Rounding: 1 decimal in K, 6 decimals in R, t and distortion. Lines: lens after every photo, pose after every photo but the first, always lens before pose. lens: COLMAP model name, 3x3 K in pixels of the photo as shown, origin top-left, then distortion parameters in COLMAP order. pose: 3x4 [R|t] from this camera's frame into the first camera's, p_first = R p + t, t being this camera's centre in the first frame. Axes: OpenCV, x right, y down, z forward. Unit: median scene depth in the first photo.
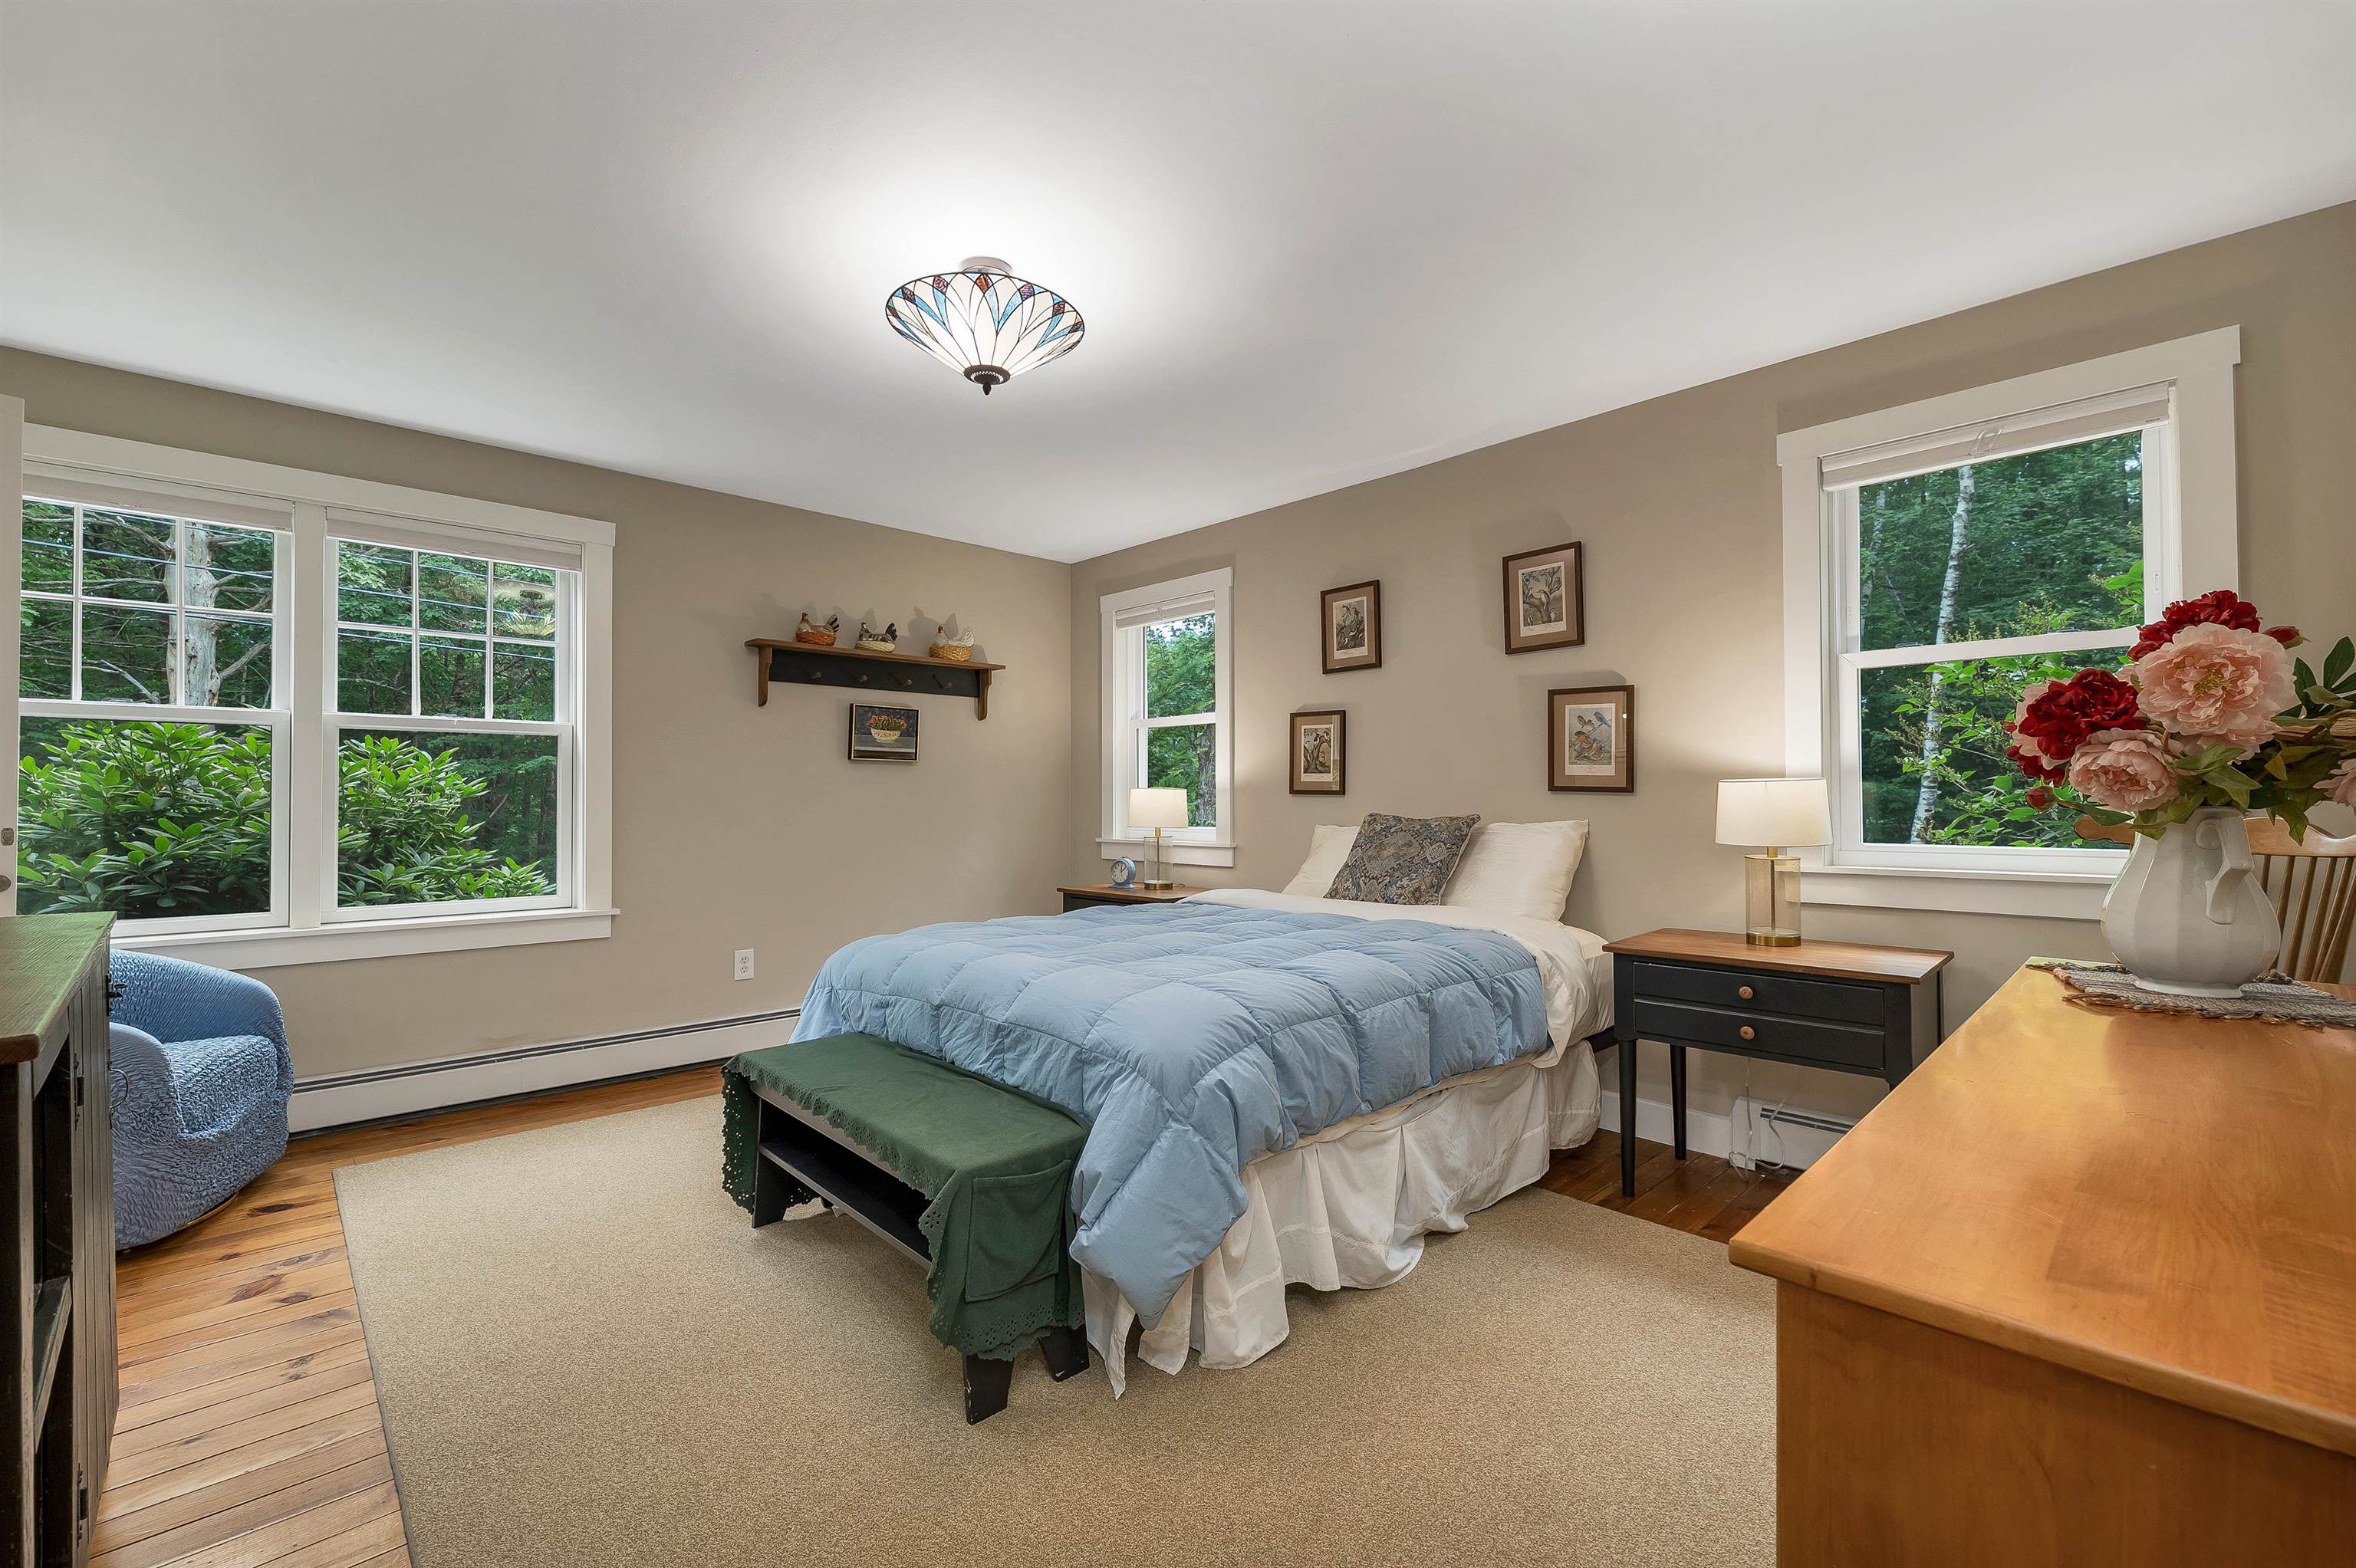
lens RADIAL K [[997.3, 0, 1177.9], [0, 997.3, 807.2], [0, 0, 1]] dist [-0.002505, -0.000123]
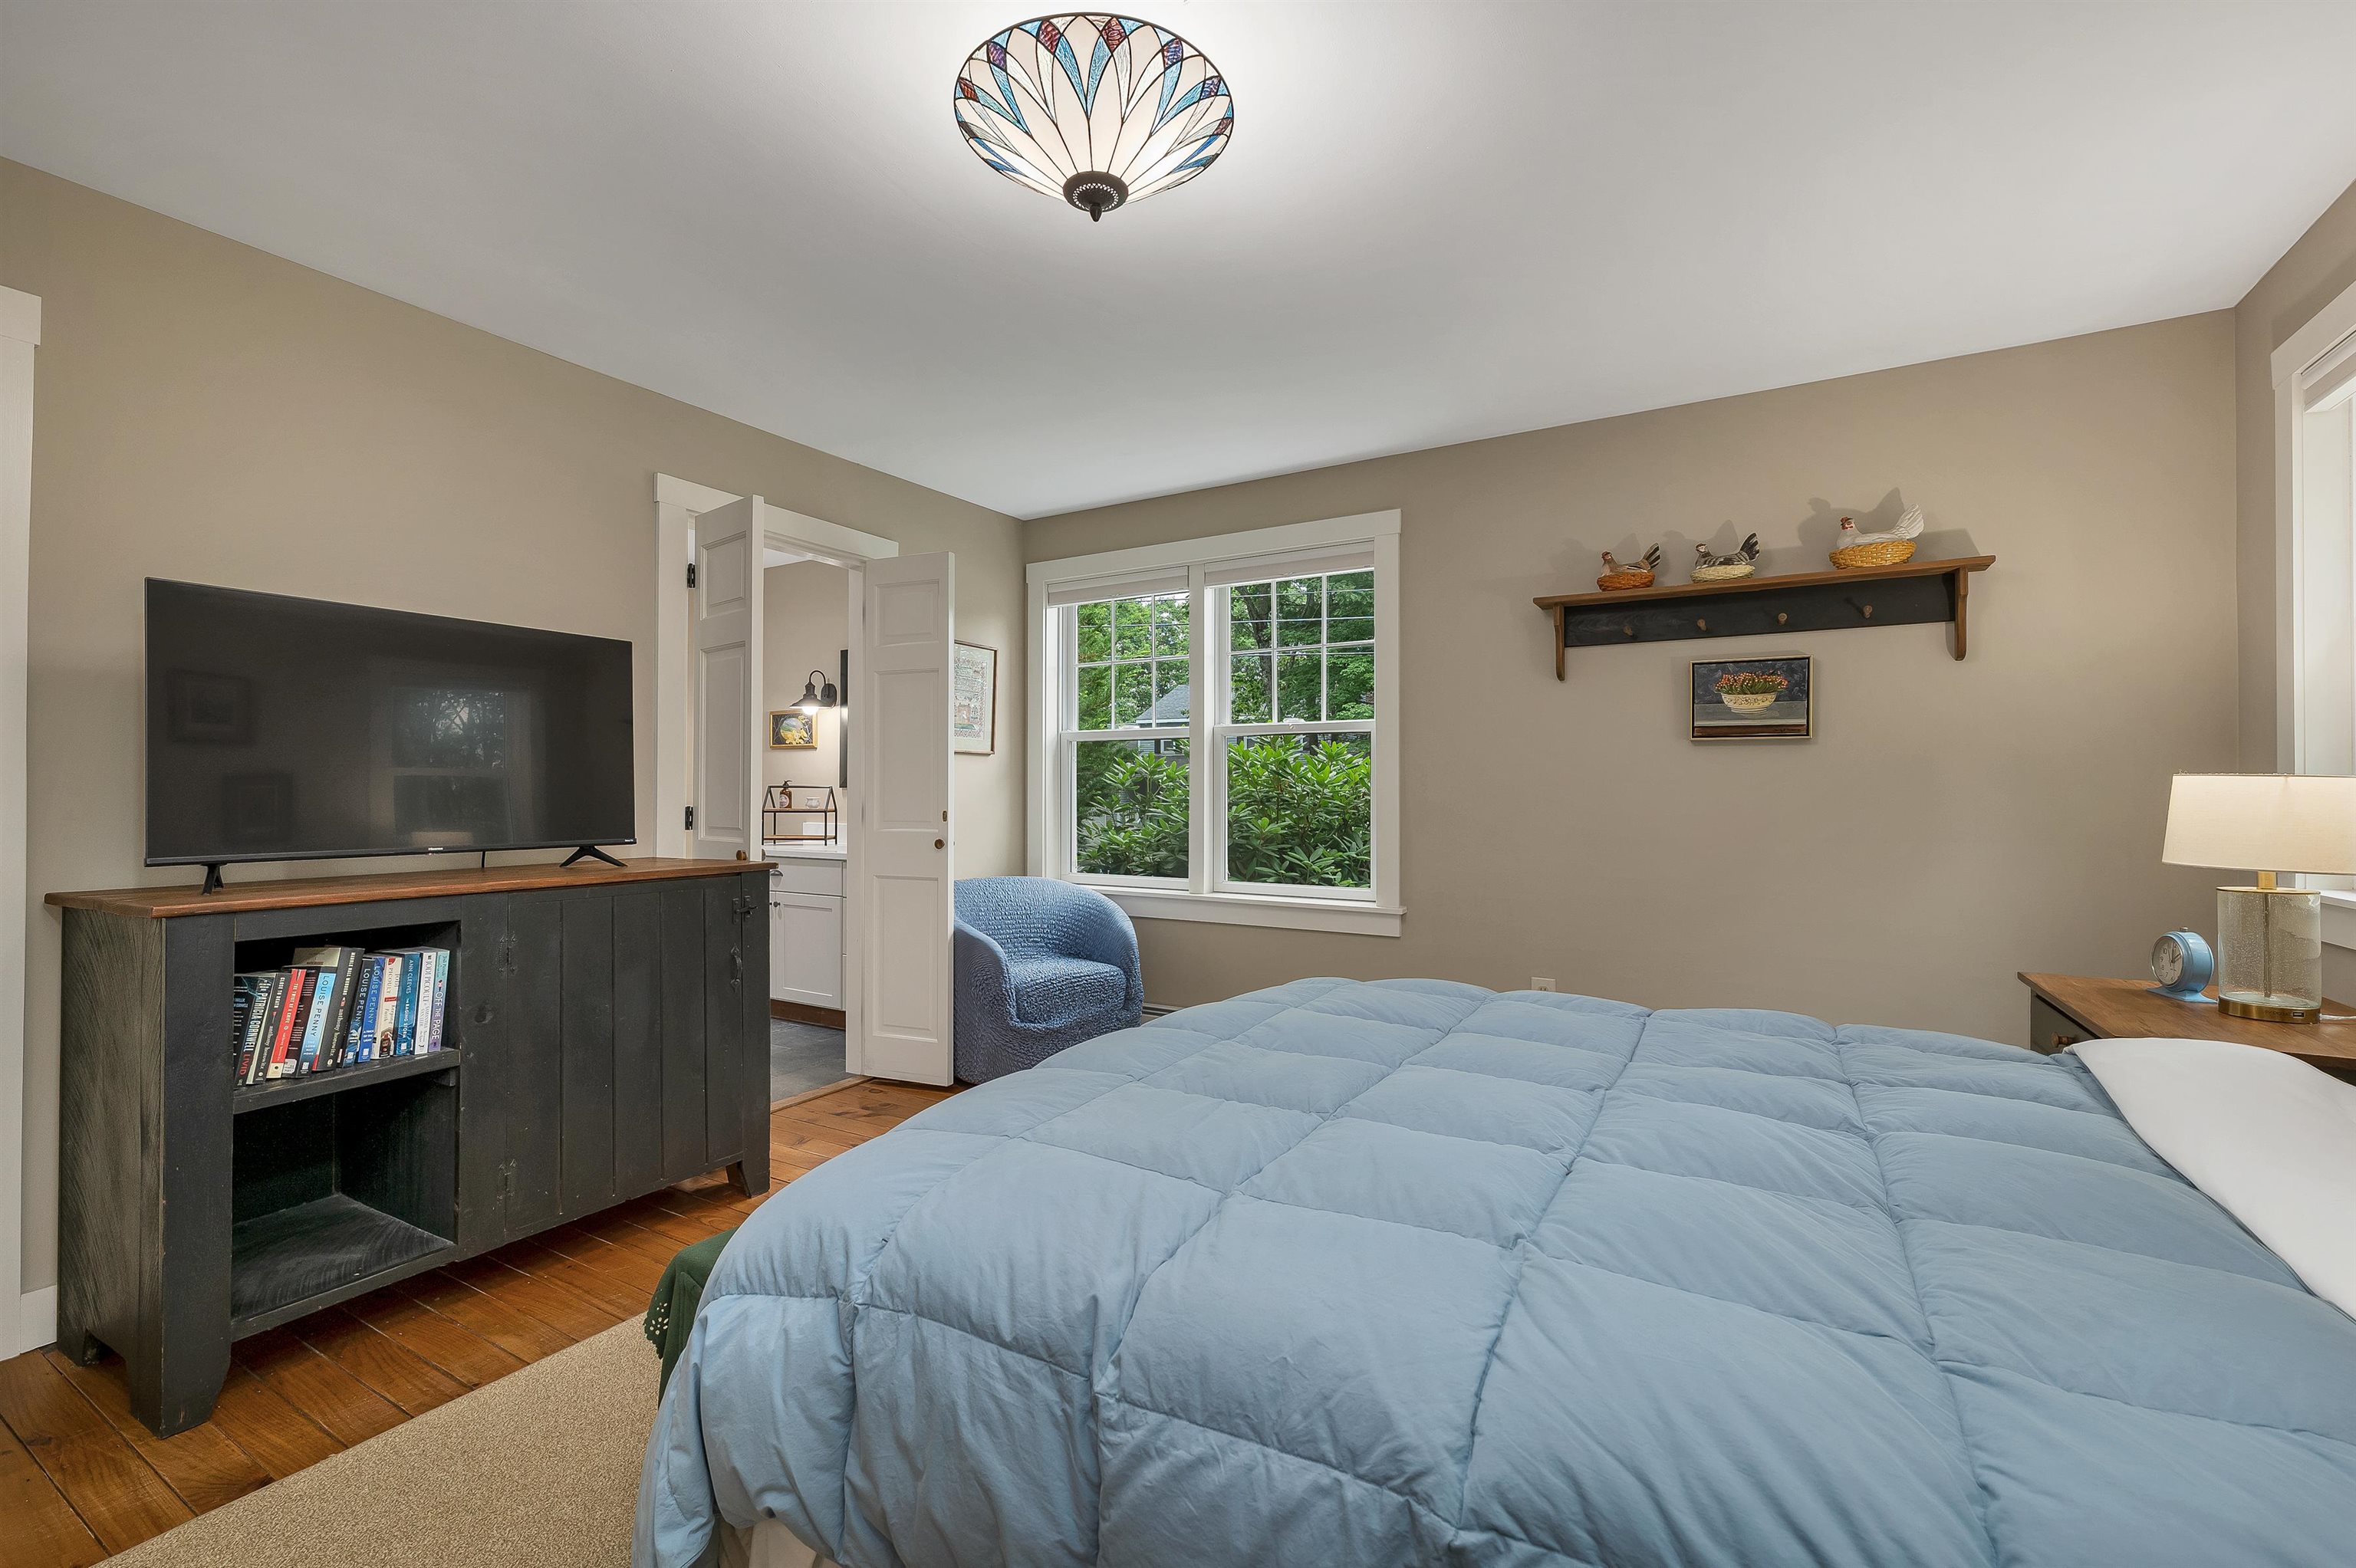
lens RADIAL K [[989.9, 0, 1148.3], [0, 989.9, 782.9], [0, 0, 1]] dist [-0.000985, -0.000053]
pose [[0.257004, -0.009089, -0.966368, 0.491521], [-0.012041, 0.999848, -0.012606, -0.007515], [0.966335, 0.014876, 0.256856, 0.863677]]
